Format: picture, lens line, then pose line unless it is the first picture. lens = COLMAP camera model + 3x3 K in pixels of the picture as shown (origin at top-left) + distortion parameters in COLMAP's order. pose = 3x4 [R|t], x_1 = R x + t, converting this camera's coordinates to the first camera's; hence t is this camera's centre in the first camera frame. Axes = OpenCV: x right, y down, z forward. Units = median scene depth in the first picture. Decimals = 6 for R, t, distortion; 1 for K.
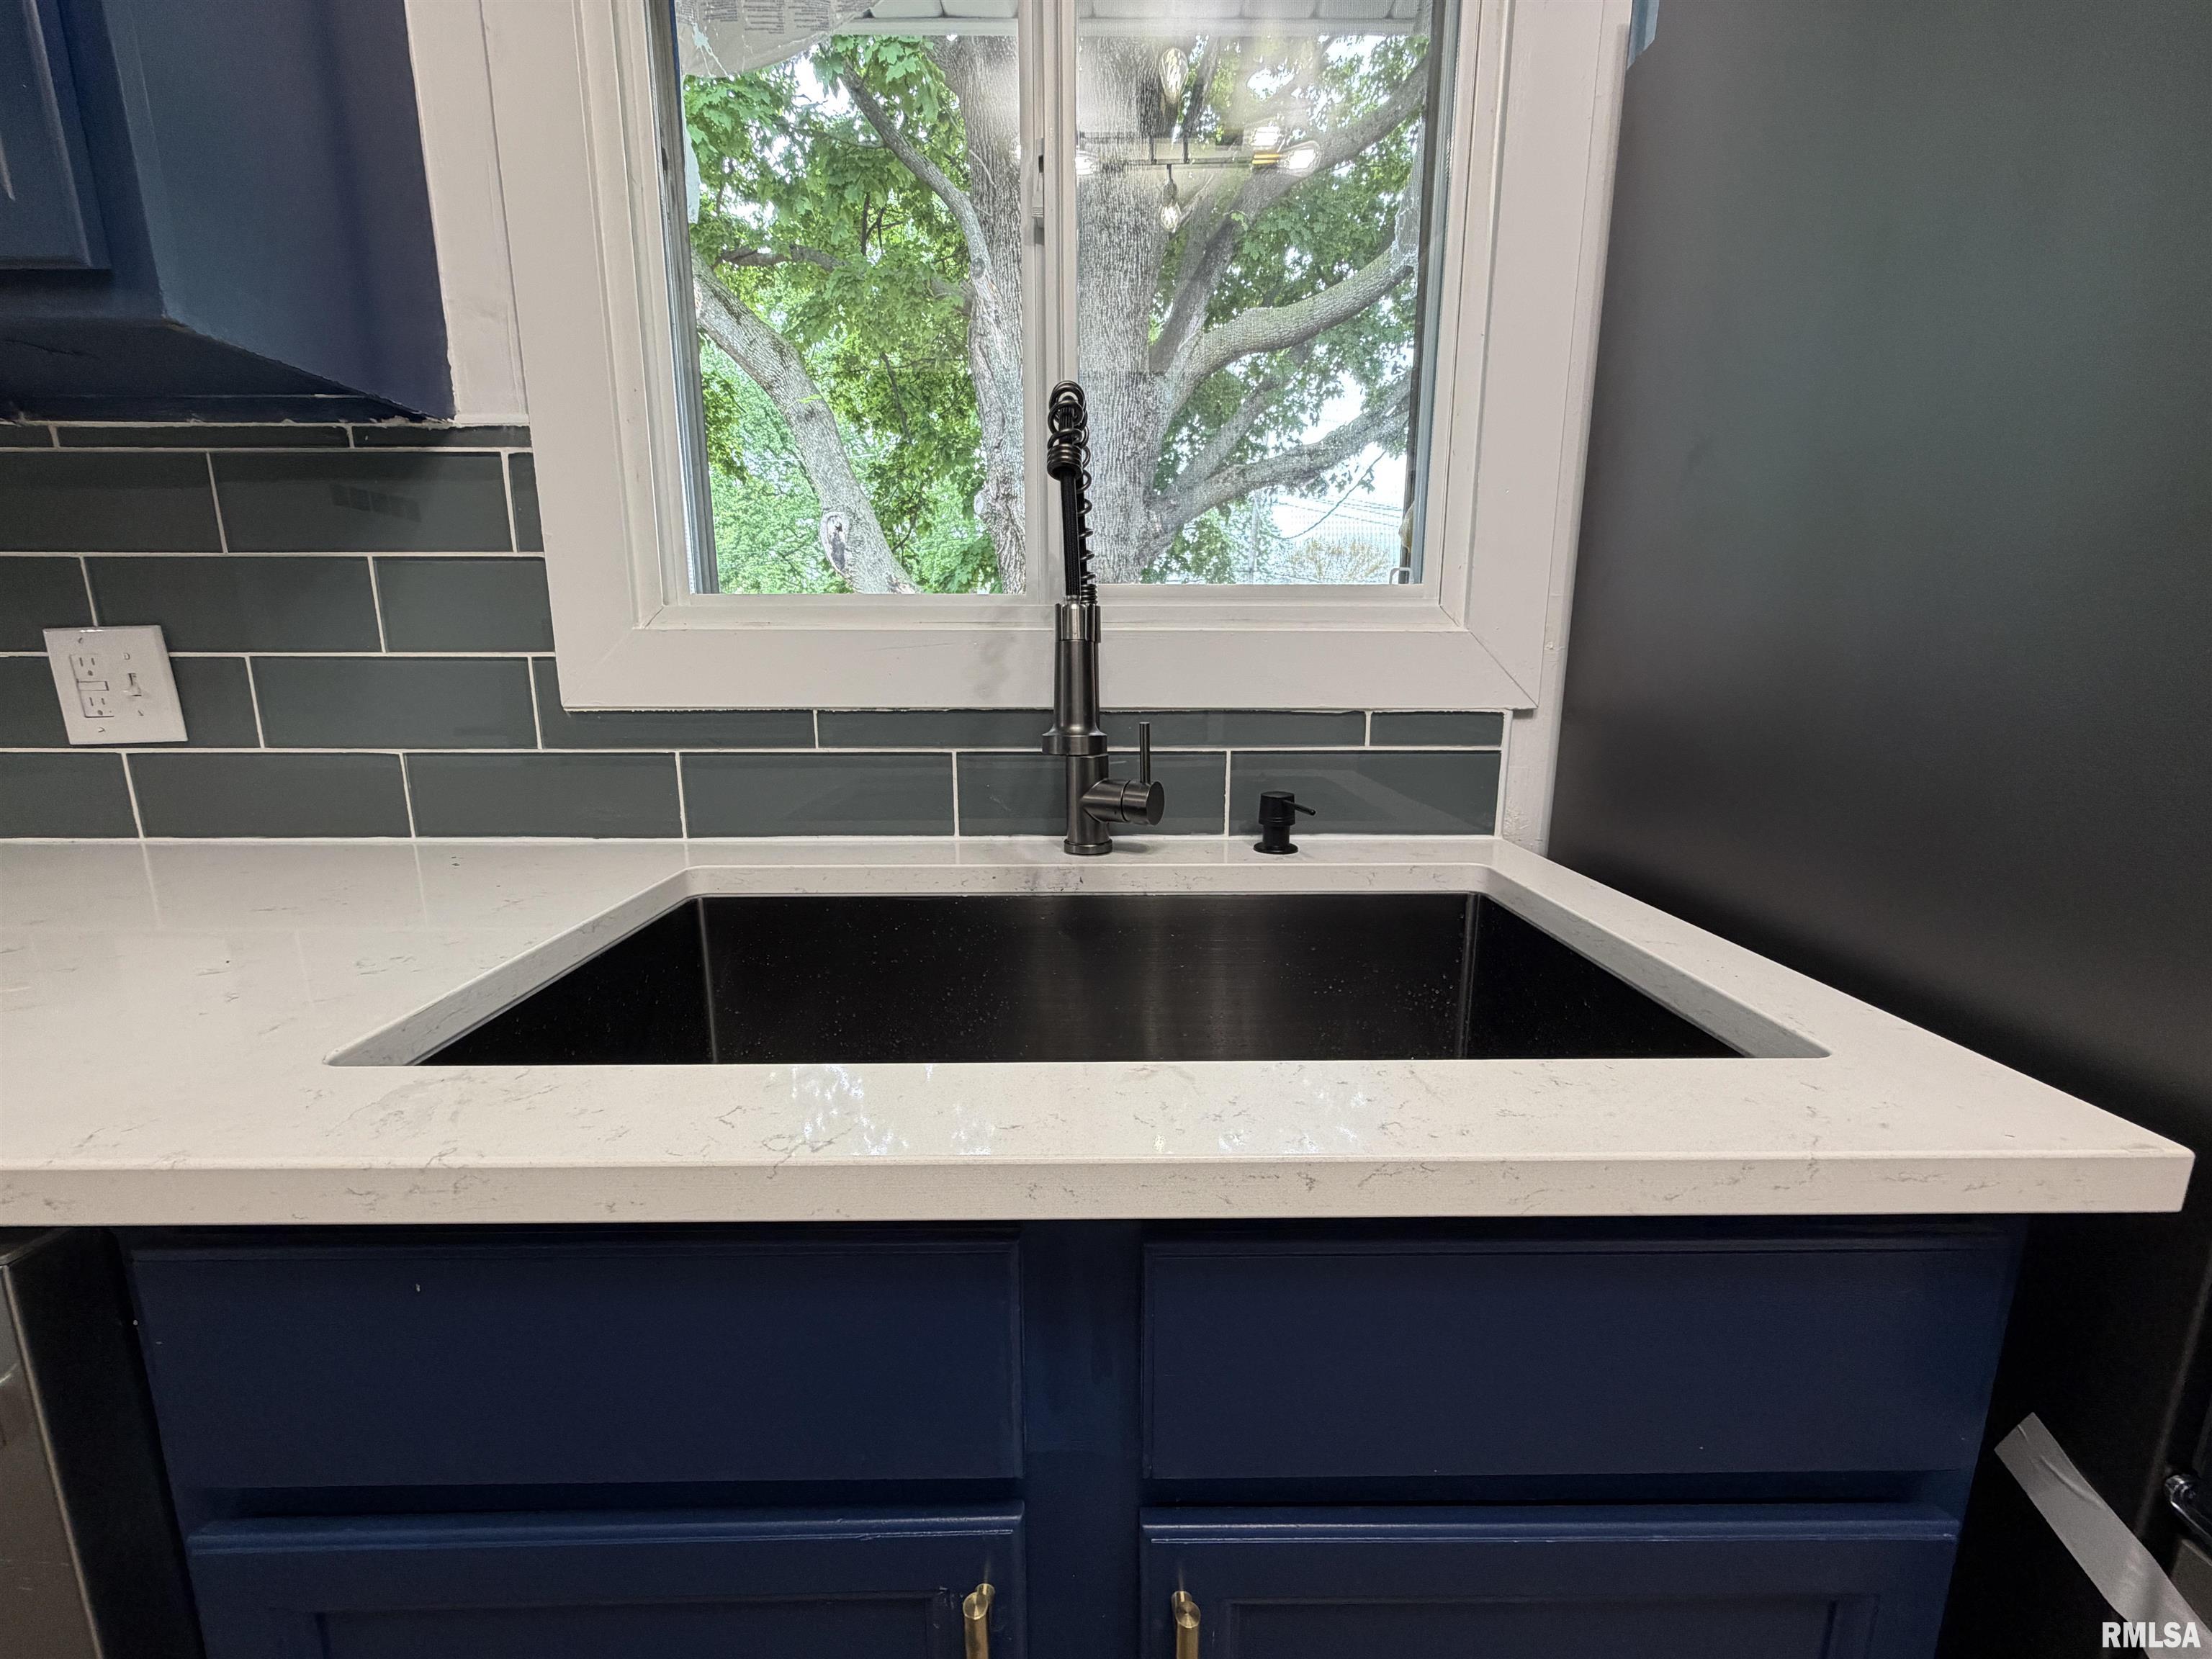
lens RADIAL K [[882.7, 0, 1108.0], [0, 882.7, 826.2], [0, 0, 1]] dist [0.000254, -0.000148]
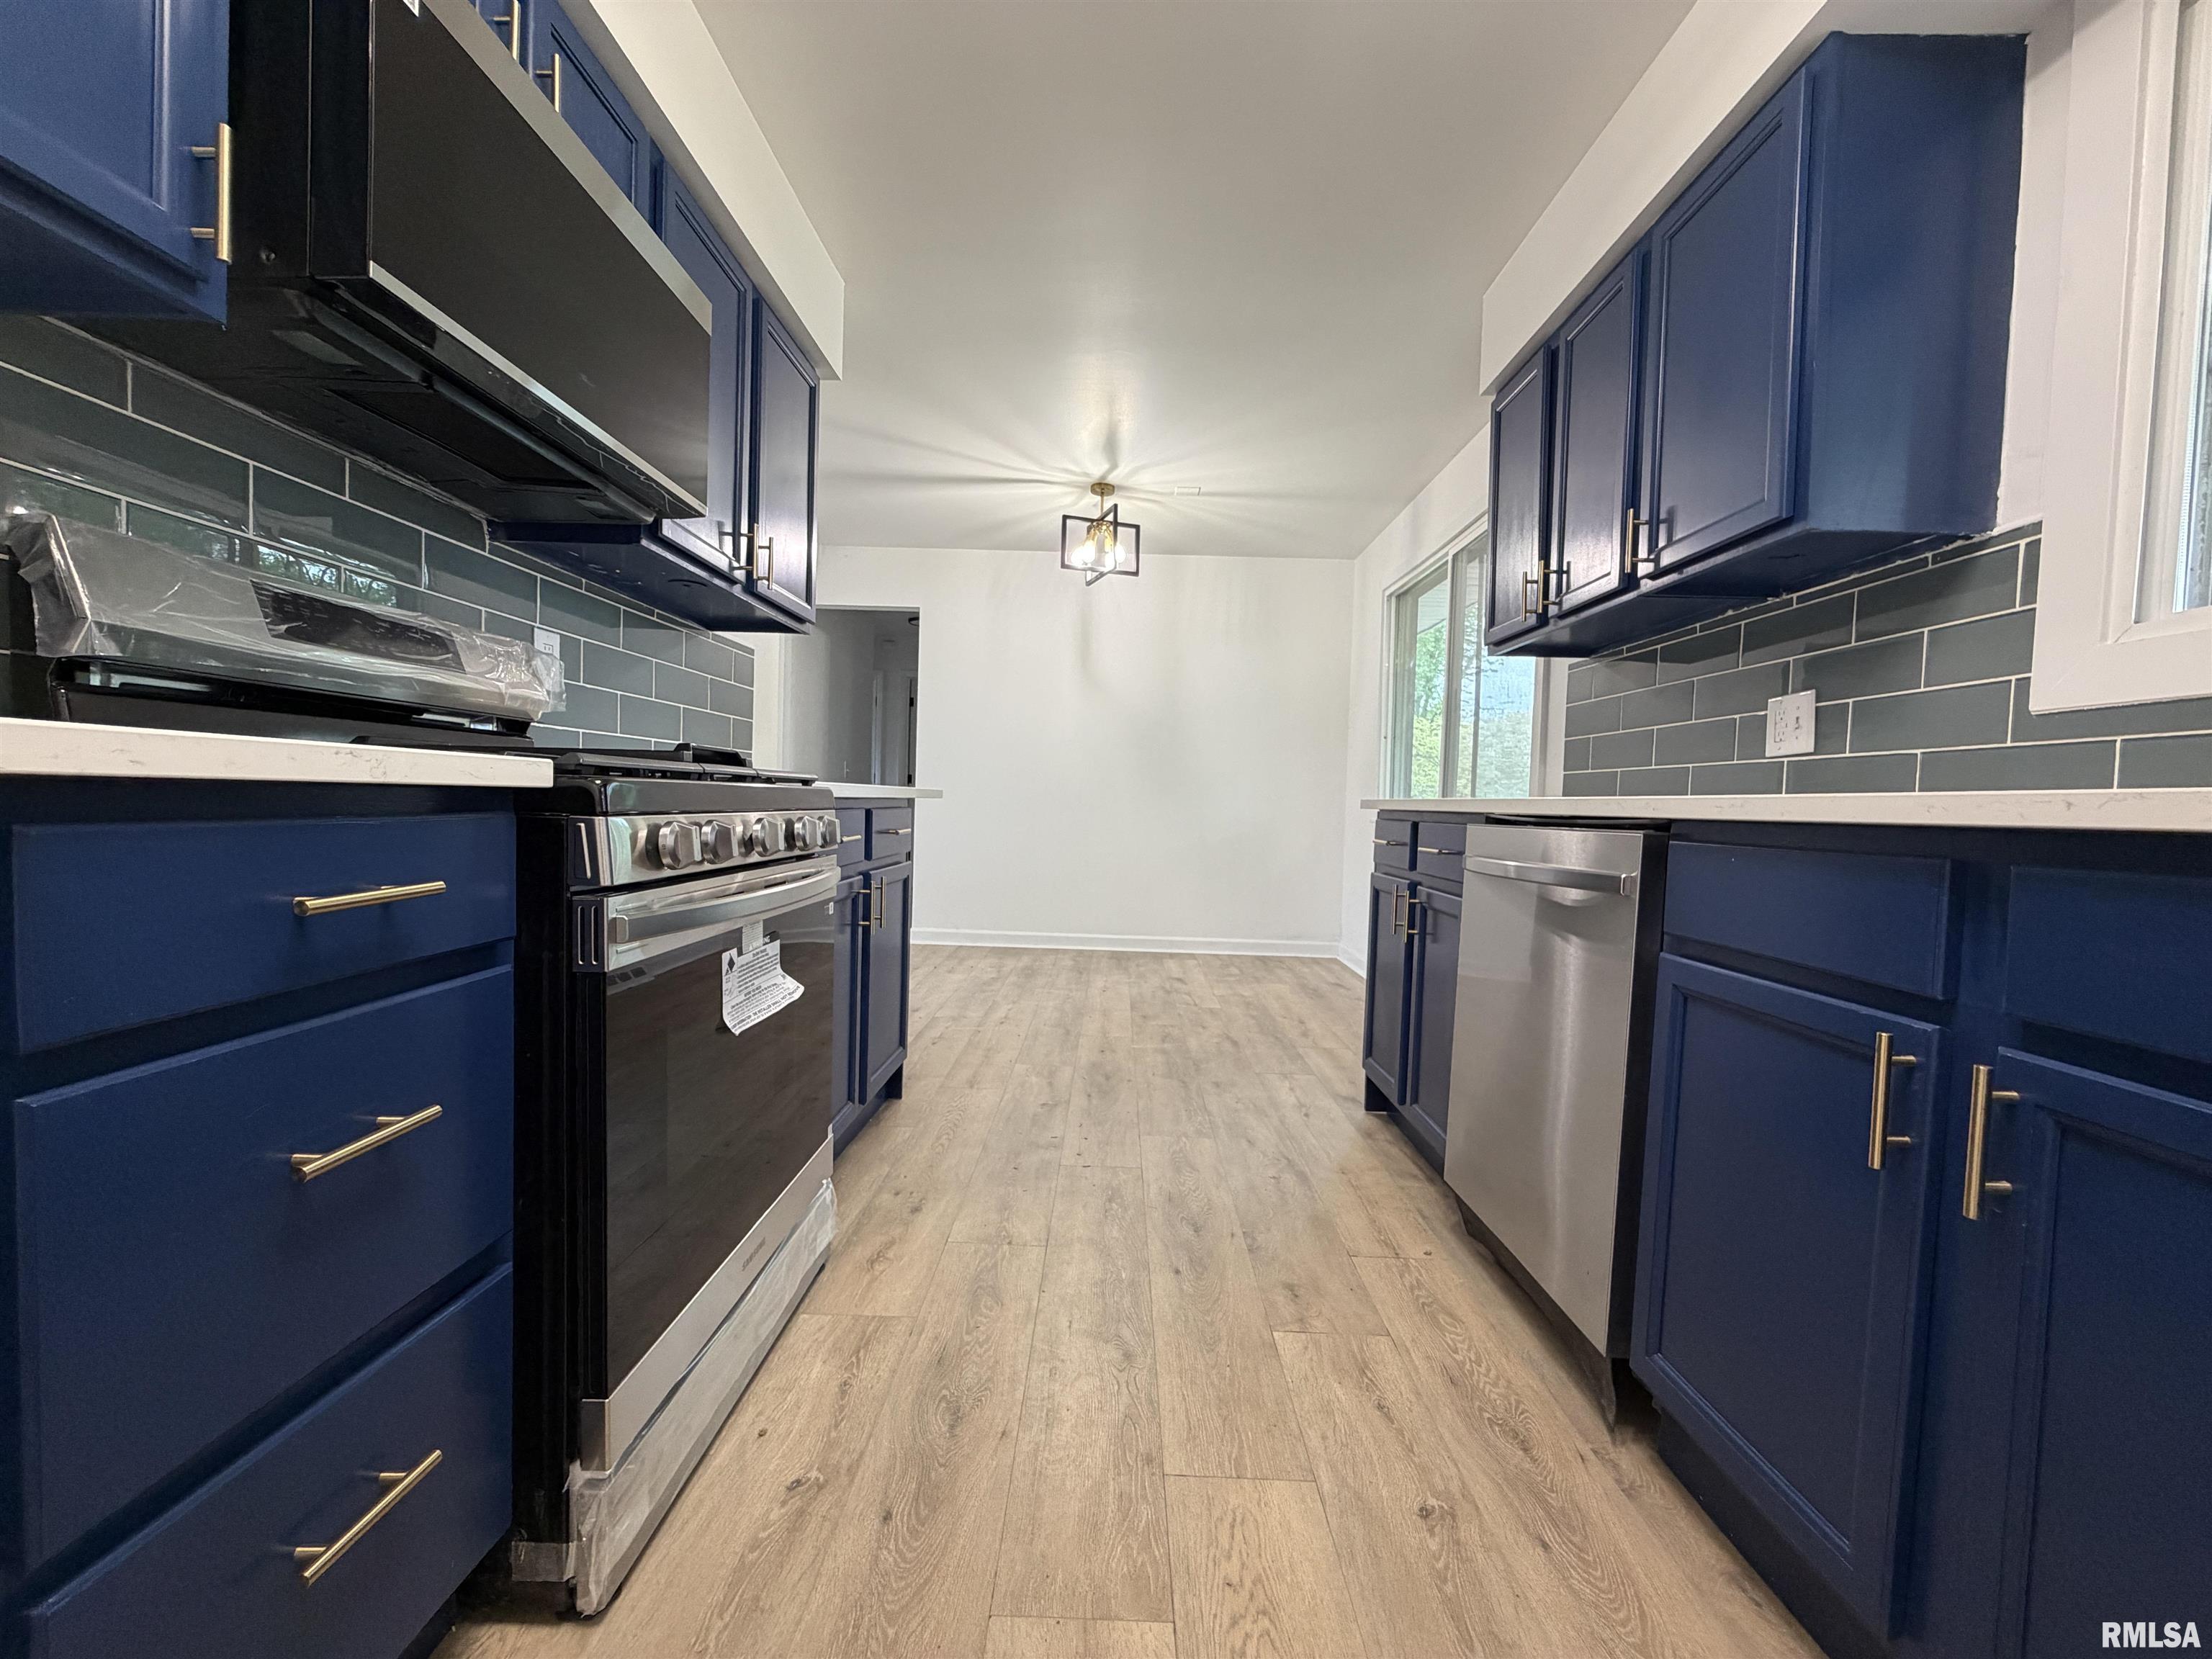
lens RADIAL K [[882.7, 0, 1101.9], [0, 882.7, 828.7], [0, 0, 1]] dist [0.000254, -0.000148]
pose [[-0.025960, 0.030023, -0.999212, 0.829085], [-0.223261, 0.974128, 0.035070, 0.328096], [0.974413, 0.223996, -0.018585, -0.361610]]
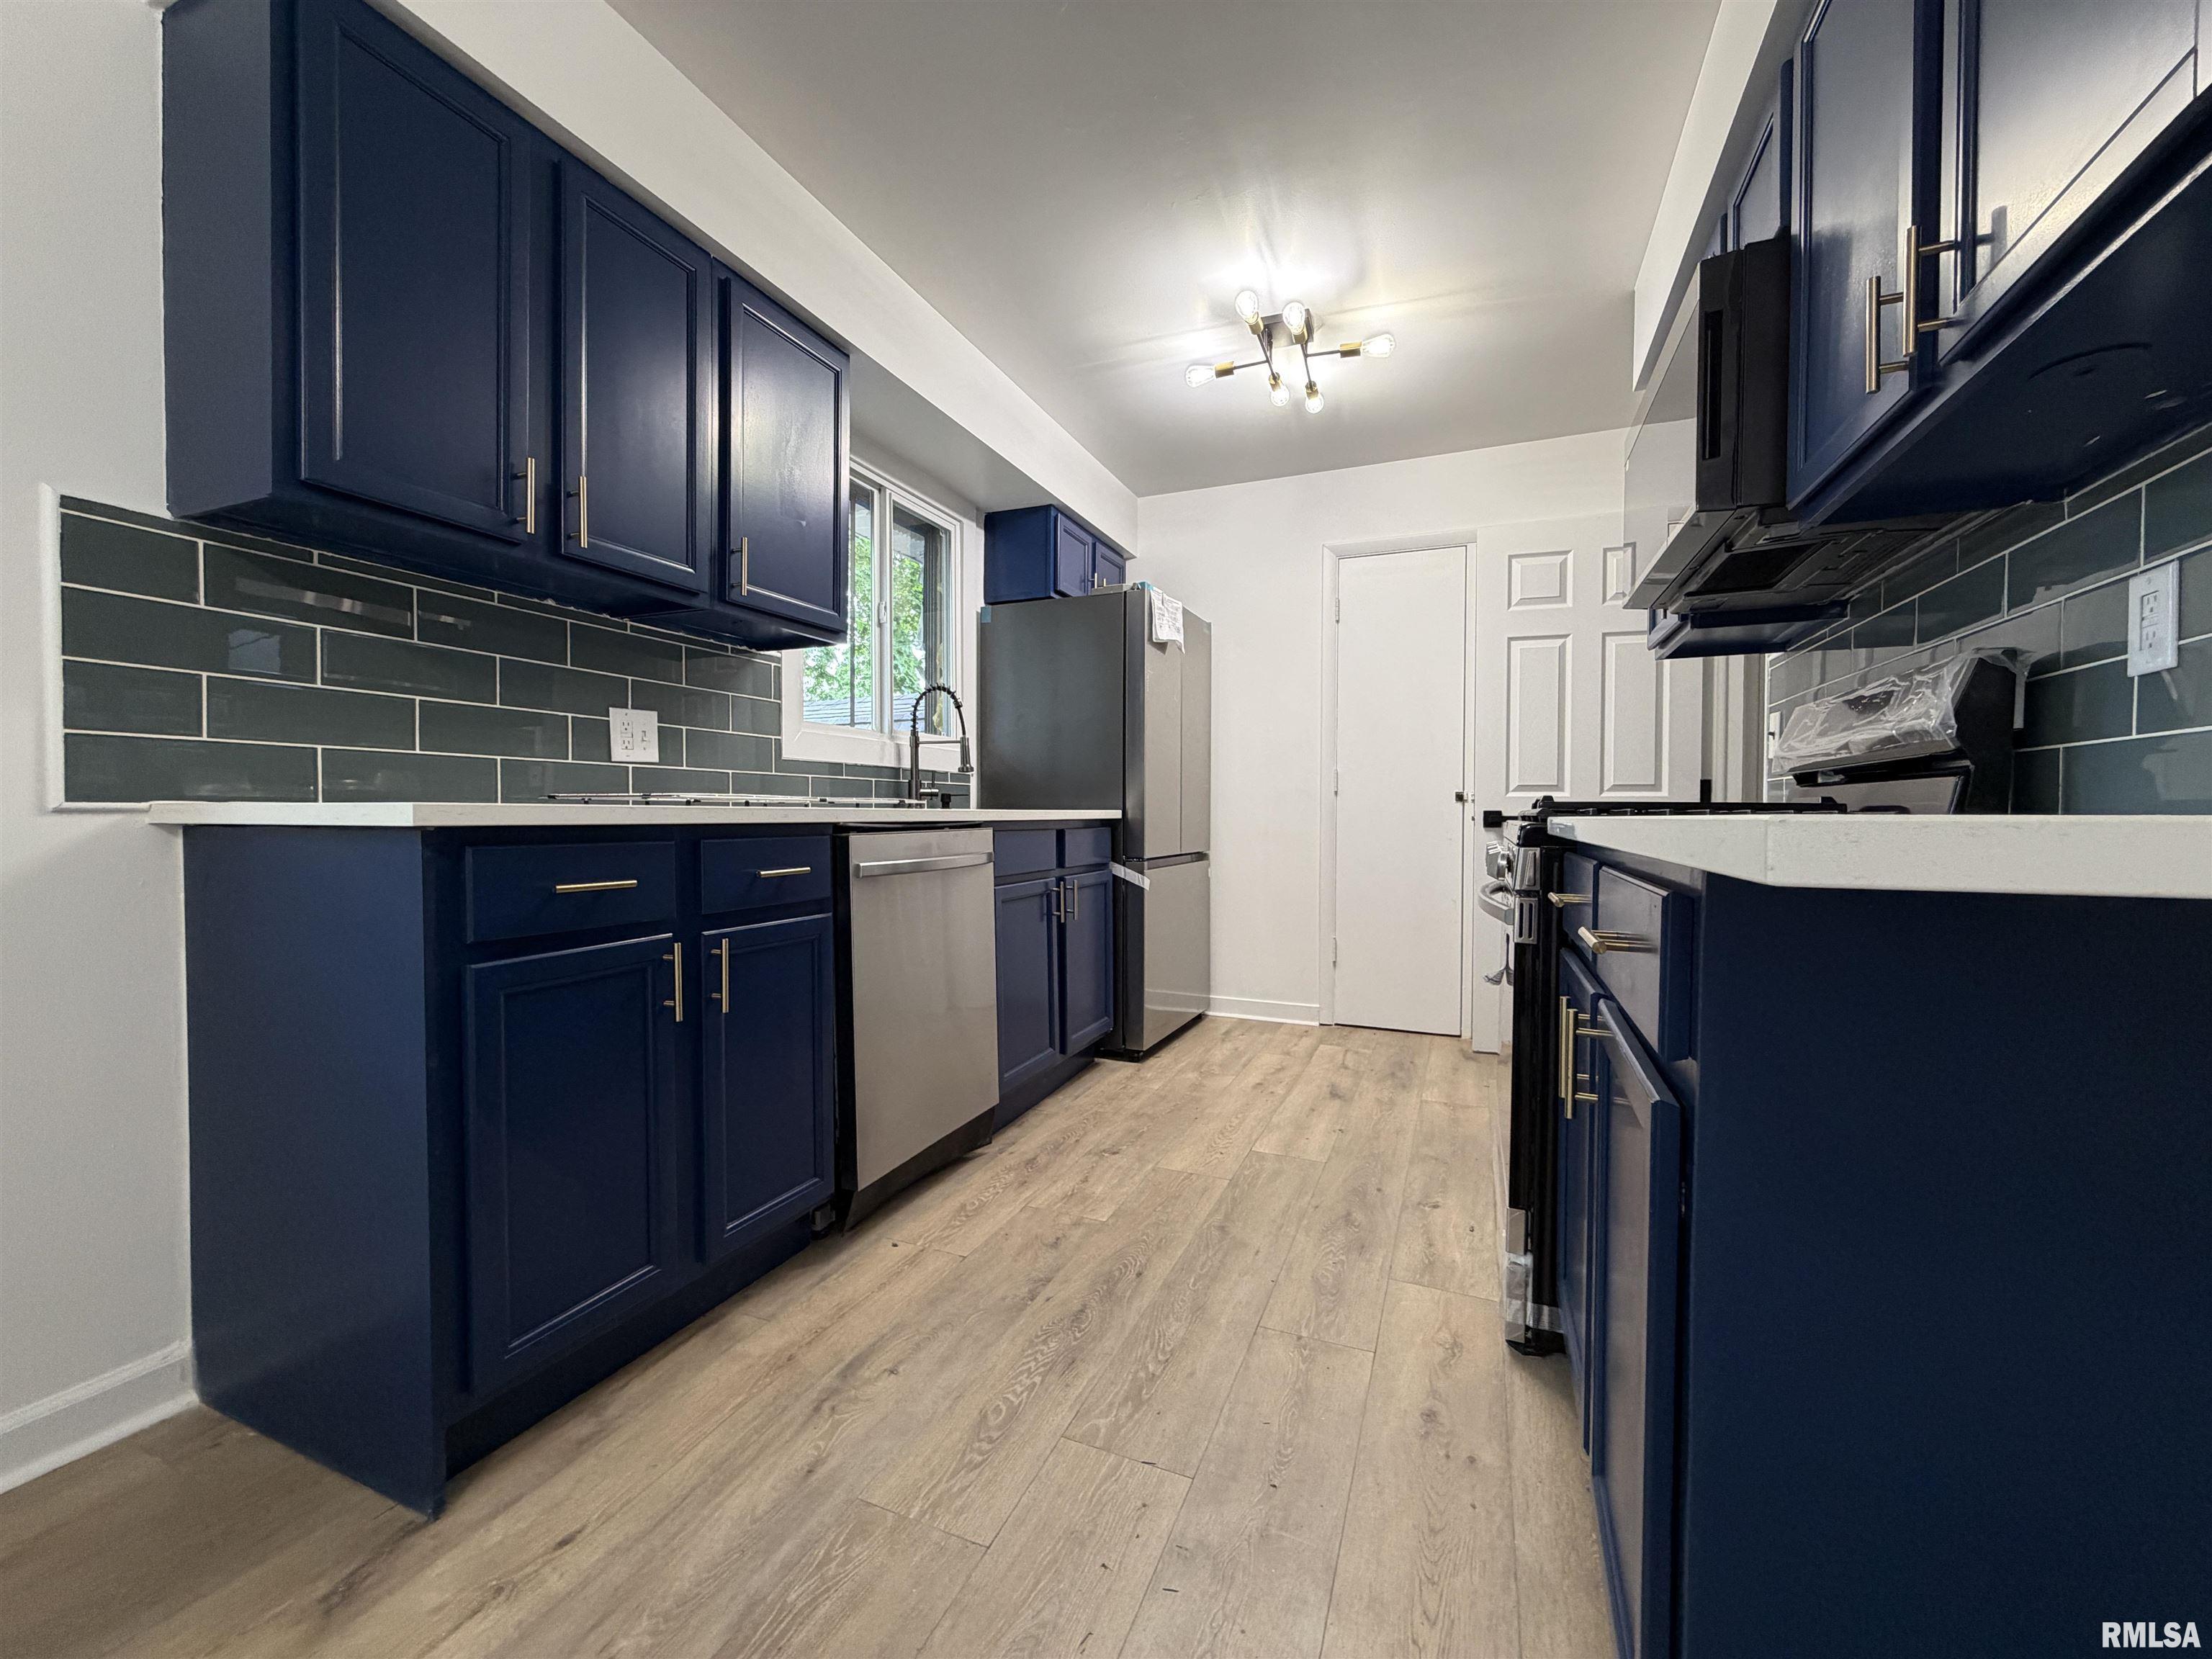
lens RADIAL K [[882.7, 0, 1100.8], [0, 882.7, 824.1], [0, 0, 1]] dist [0.000254, -0.000148]
pose [[0.396959, -0.009334, 0.917789, -2.729670], [0.171715, 0.983048, -0.064272, 0.404711], [-0.901631, 0.183111, 0.391832, -0.883053]]
